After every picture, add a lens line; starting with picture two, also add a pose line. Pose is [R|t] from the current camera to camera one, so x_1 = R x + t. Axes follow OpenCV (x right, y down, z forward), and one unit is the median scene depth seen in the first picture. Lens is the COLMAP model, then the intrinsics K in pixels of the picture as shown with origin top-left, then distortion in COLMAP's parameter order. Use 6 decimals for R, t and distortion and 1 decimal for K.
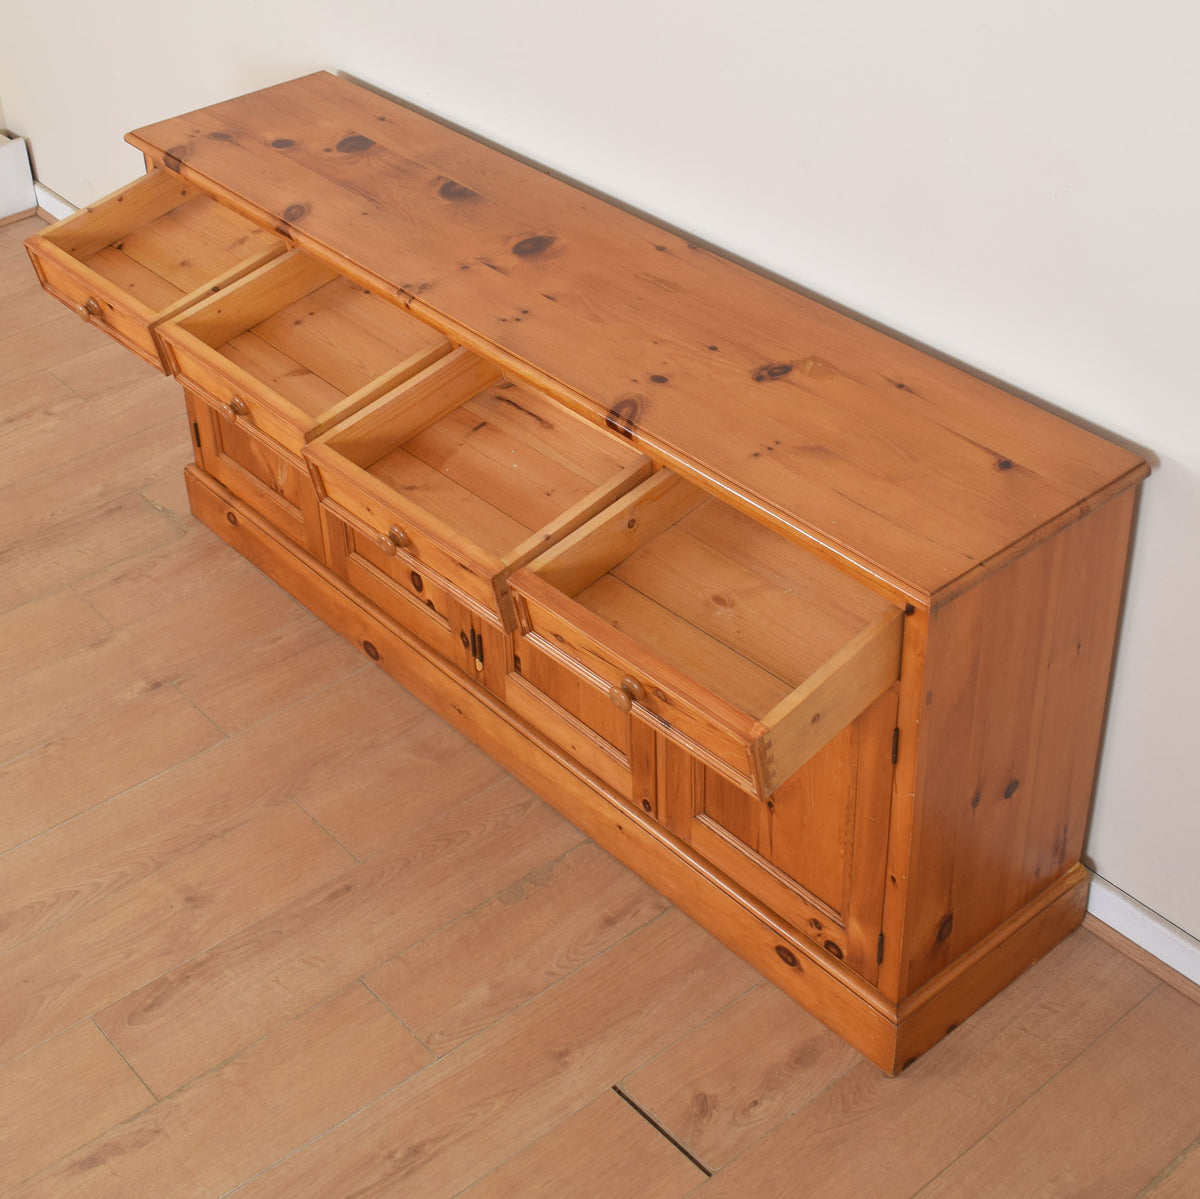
lens RADIAL K [[1939.8, 0, 575.9], [0, 1939.8, 515.9], [0, 0, 1]] dist [-0.095089, 0.000000]
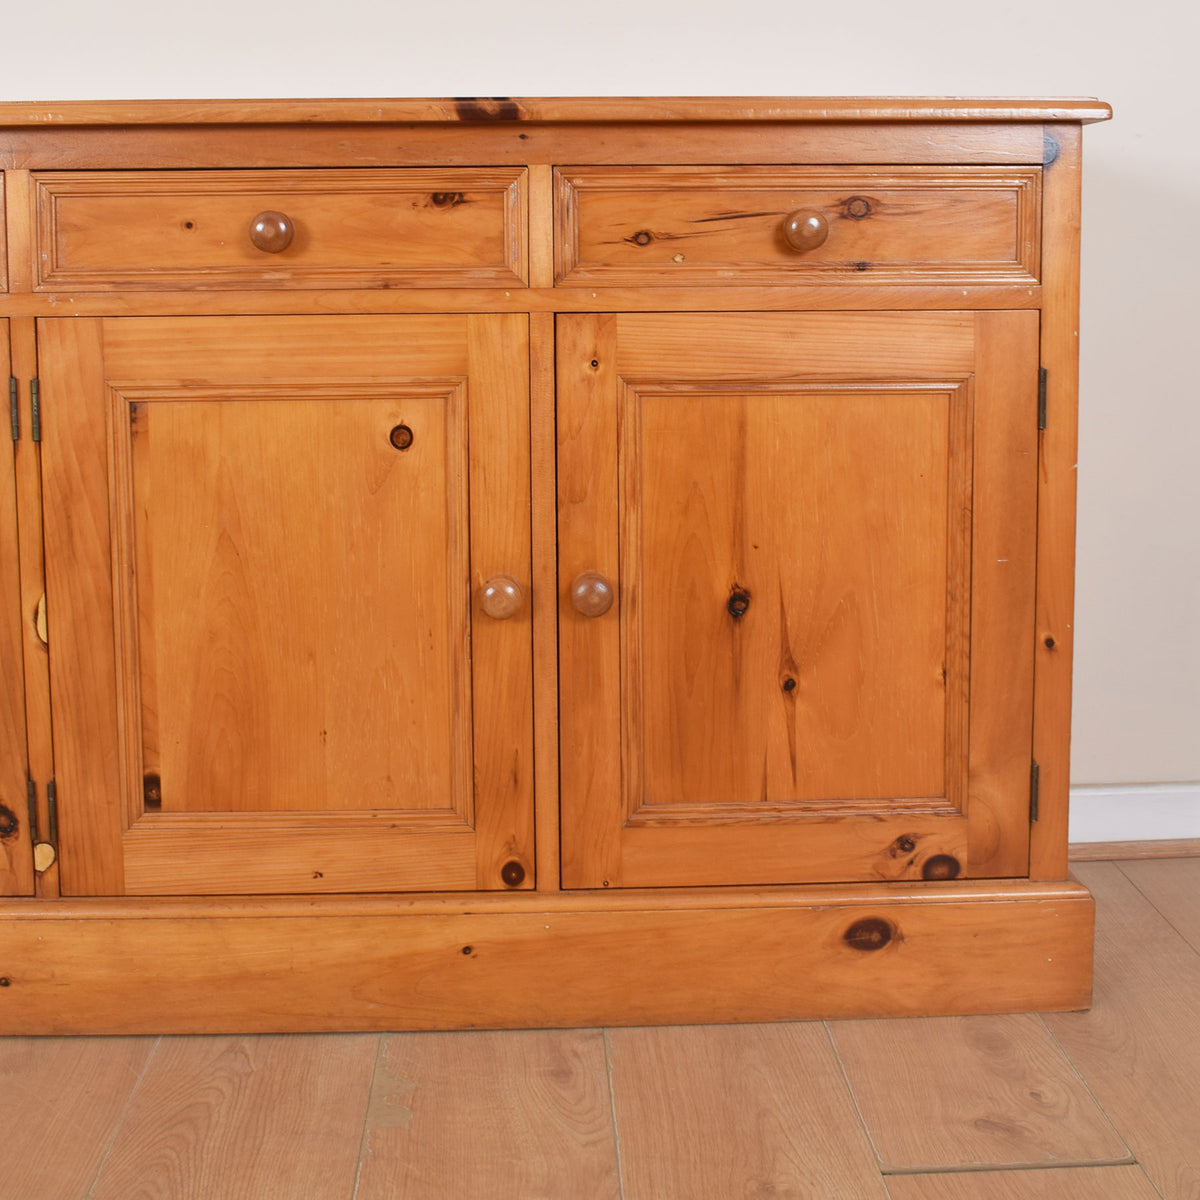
lens RADIAL K [[1939.8, 0, 622.5], [0, 1939.8, 487.0], [0, 0, 1]] dist [-0.095089, 0.000000]
pose [[0.596126, -0.062729, 0.800437, -0.421091], [0.438510, 0.860555, -0.259140, 0.221285], [-0.672564, 0.505480, 0.540507, 0.612374]]
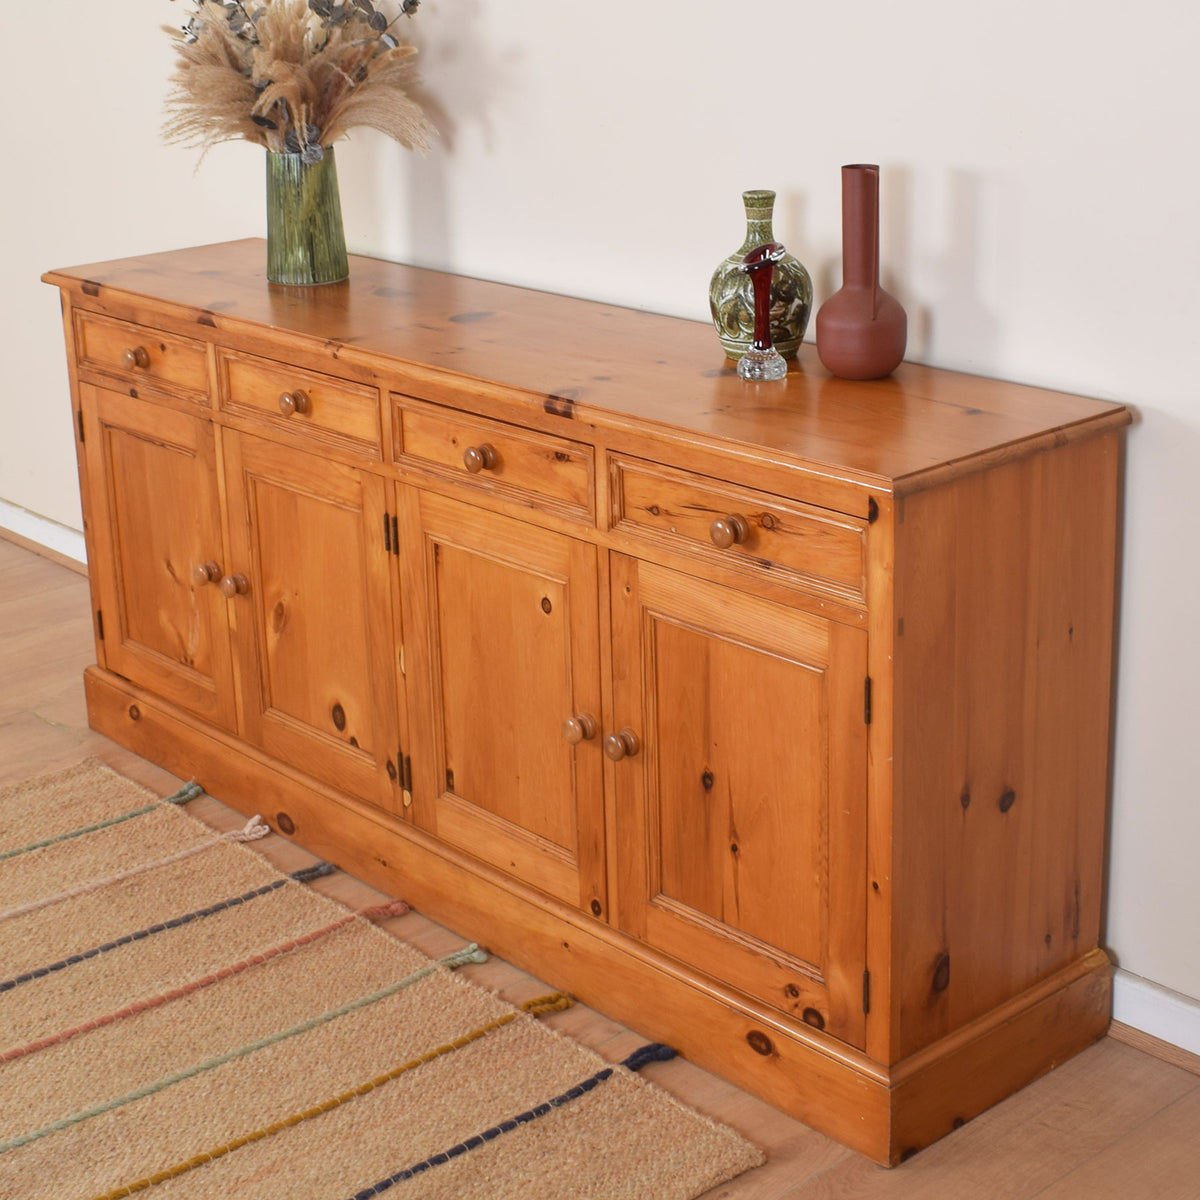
lens RADIAL K [[2218.9, 0, 555.7], [0, 2218.9, 529.9], [0, 0, 1]] dist [-0.094228, 0.000000]
pose [[0.999989, -0.000614, 0.004671, 0.014365], [0.001965, 0.955487, -0.295028, 0.287367], [-0.004282, 0.295034, 0.955477, 0.004341]]
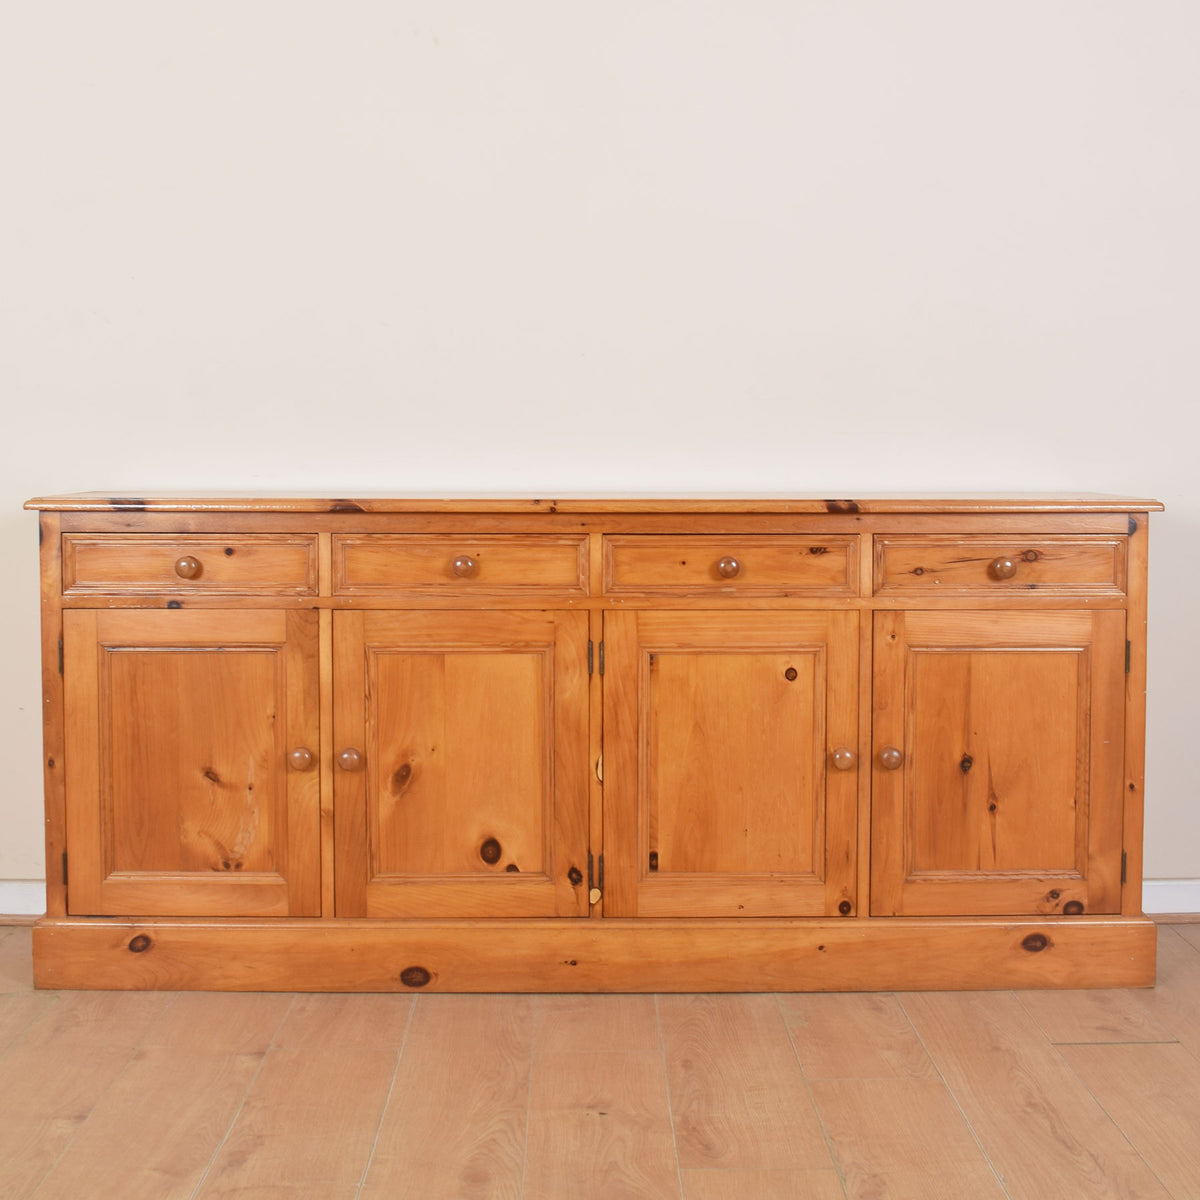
lens RADIAL K [[1939.8, 0, 614.6], [0, 1939.8, 554.4], [0, 0, 1]] dist [-0.095089, 0.000000]
pose [[0.622920, -0.004446, 0.782273, -0.935229], [0.420365, 0.845245, -0.329930, 0.295678], [-0.659746, 0.534360, 0.528389, 0.403465]]
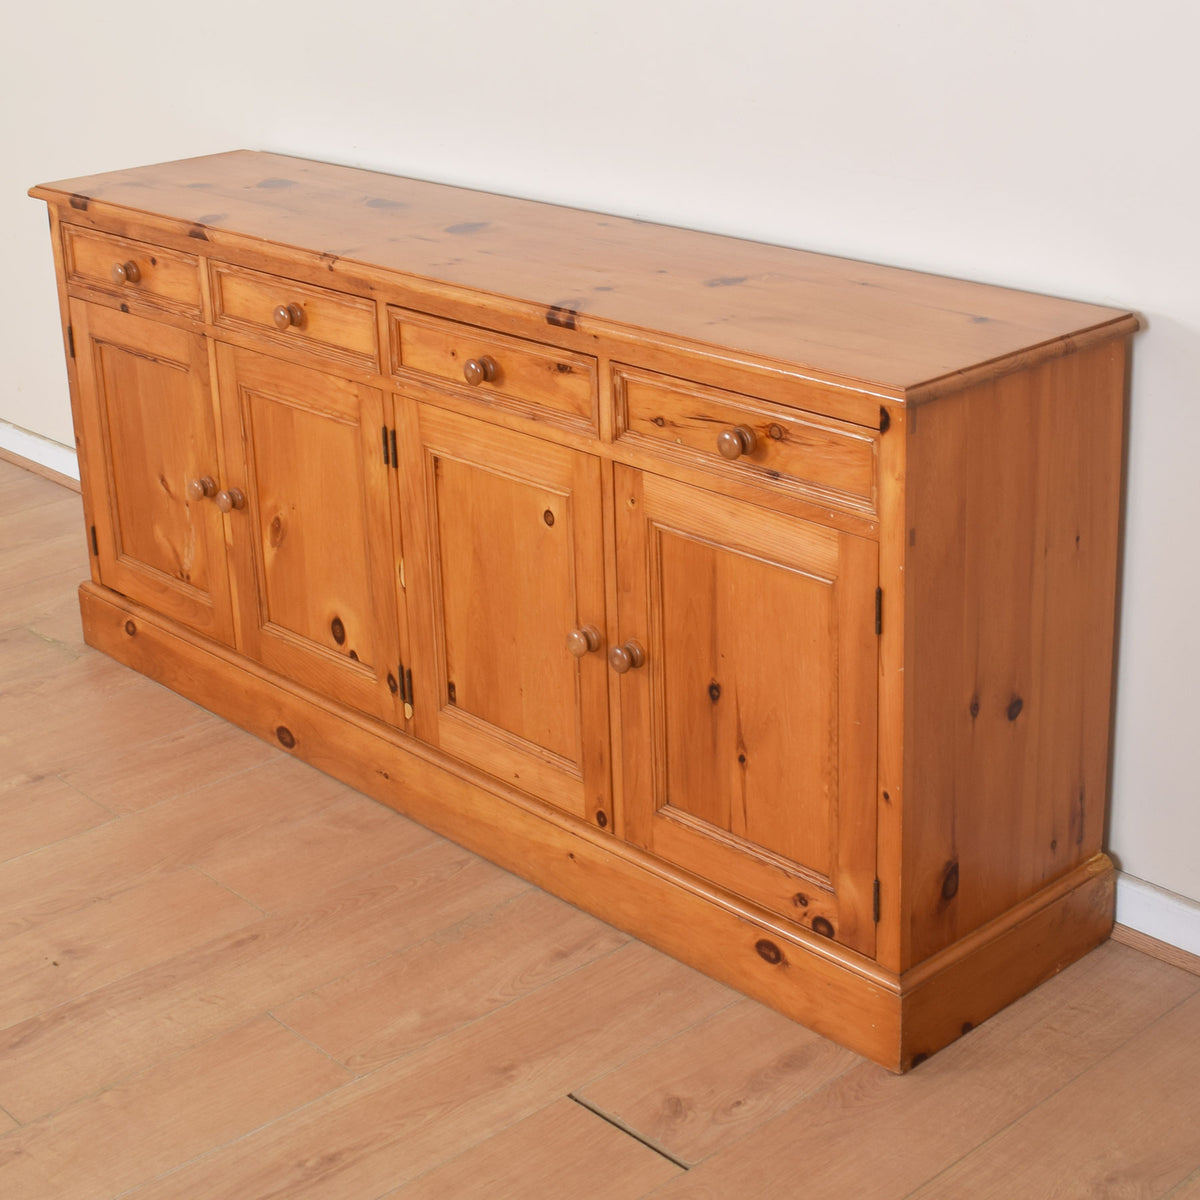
lens RADIAL K [[2165.5, 0, 580.7], [0, 2165.5, 540.2], [0, 0, 1]] dist [-0.093298, 0.000000]
pose [[0.999468, -0.012692, 0.030057, -0.000291], [0.019761, 0.968527, -0.248121, 0.275986], [-0.025962, 0.248583, 0.968263, 0.030937]]
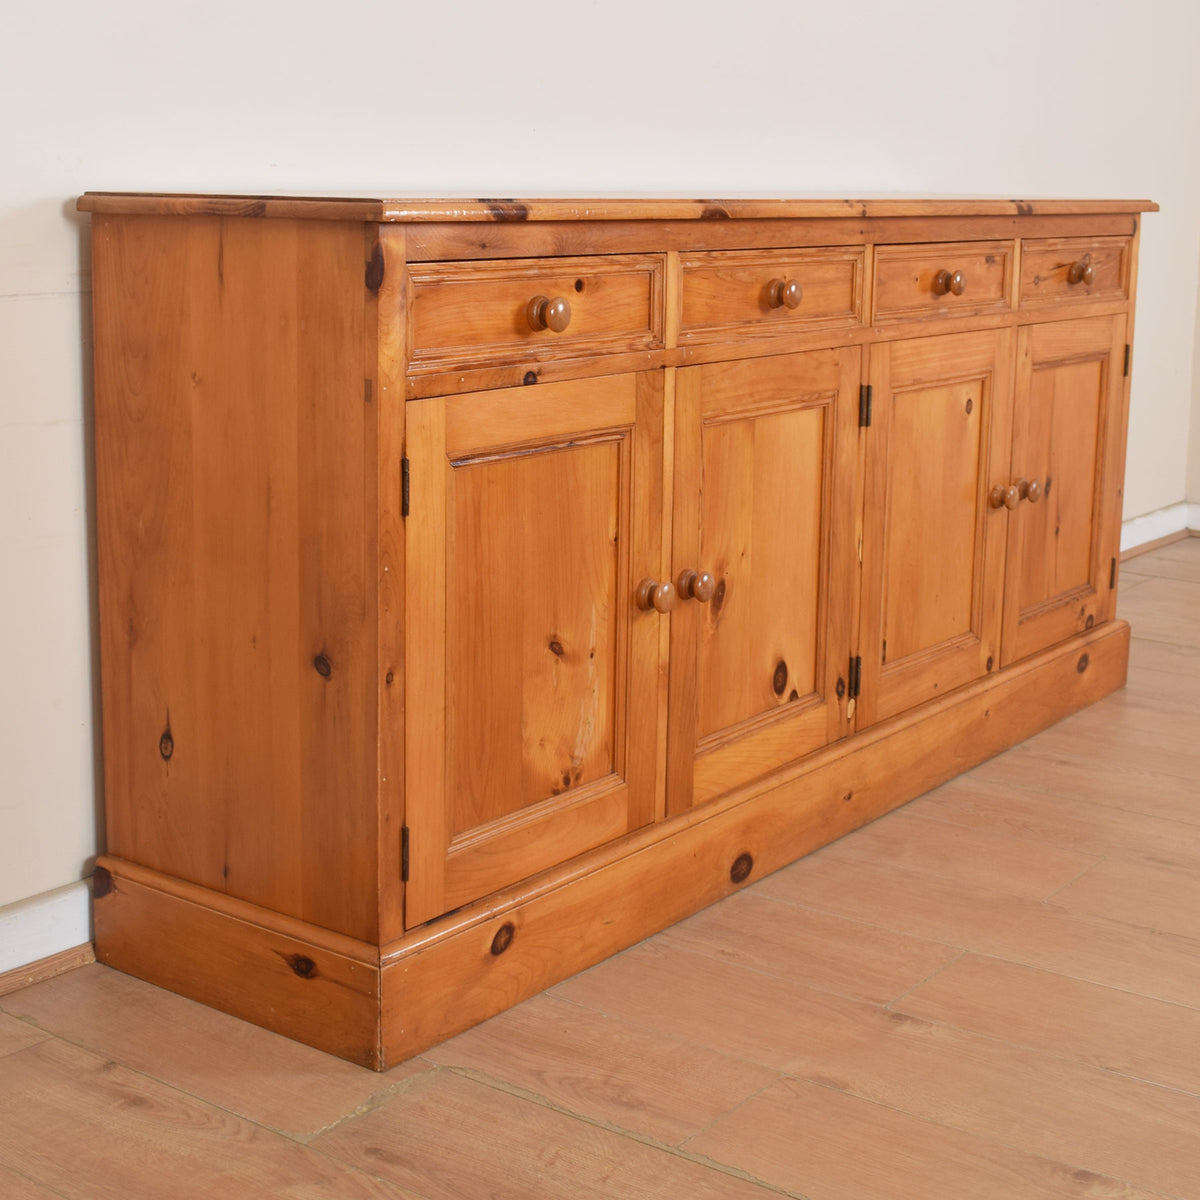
lens RADIAL K [[1959.3, 0, 567.0], [0, 1959.3, 549.3], [0, 0, 1]] dist [-0.095267, 0.000000]
pose [[-0.226135, -0.152978, 0.962009, -0.885767], [0.543538, 0.799733, 0.254940, -0.275331], [-0.808350, 0.580539, -0.097698, 1.269710]]
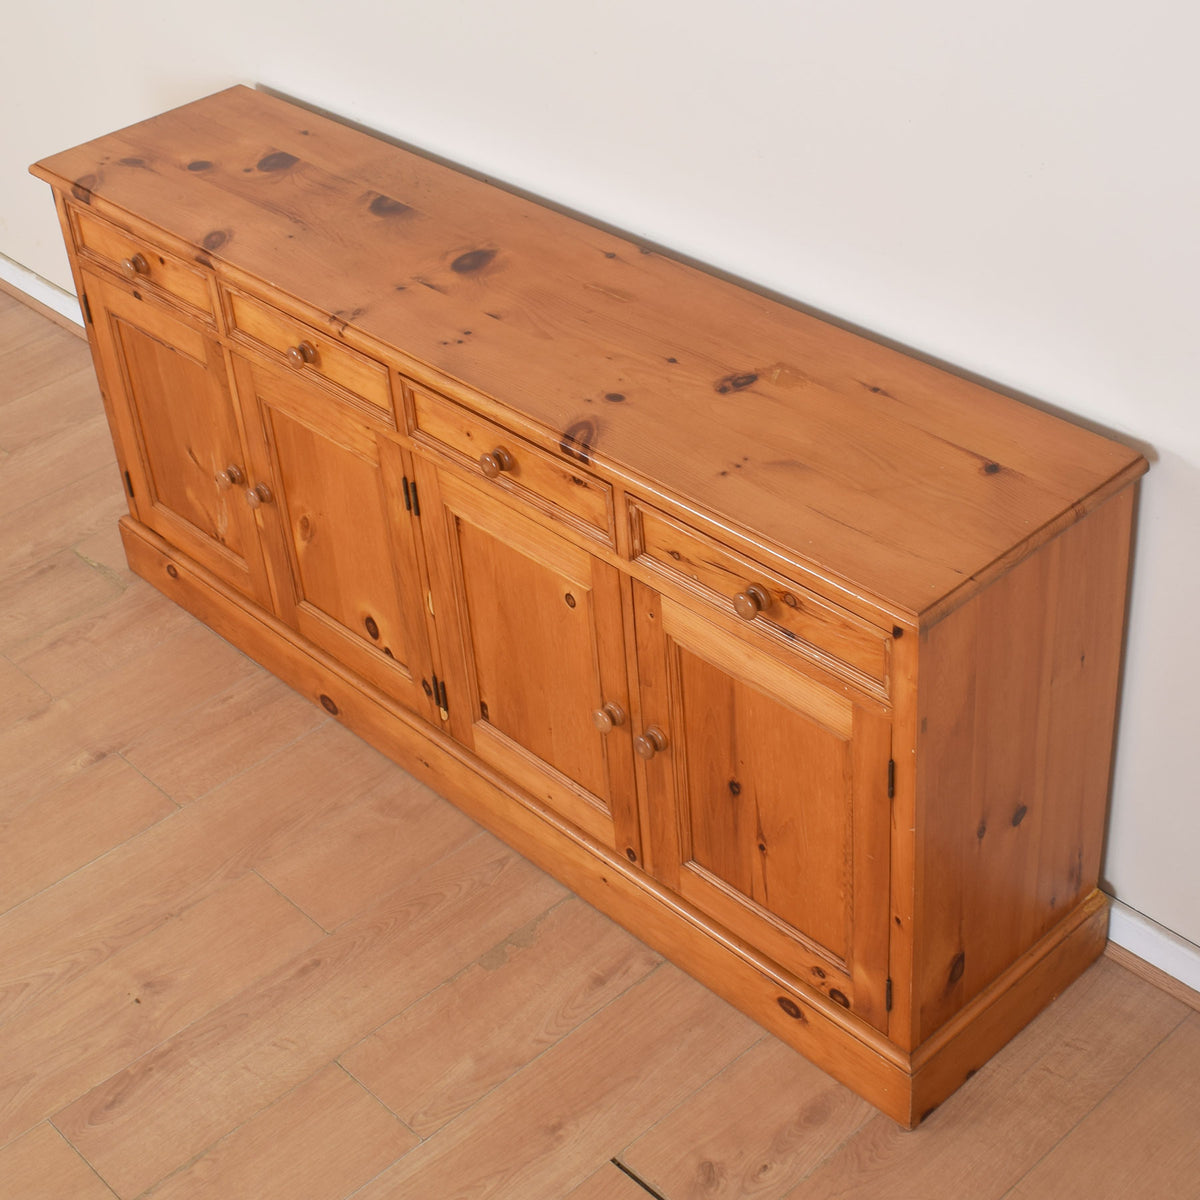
lens RADIAL K [[2040.6, 0, 586.5], [0, 2040.6, 575.9], [0, 0, 1]] dist [-0.097646, 0.000000]
pose [[0.998081, -0.060311, 0.014000, 0.009731], [0.060032, 0.998004, 0.019577, -0.004962], [-0.015153, -0.018699, 0.999710, 0.023655]]
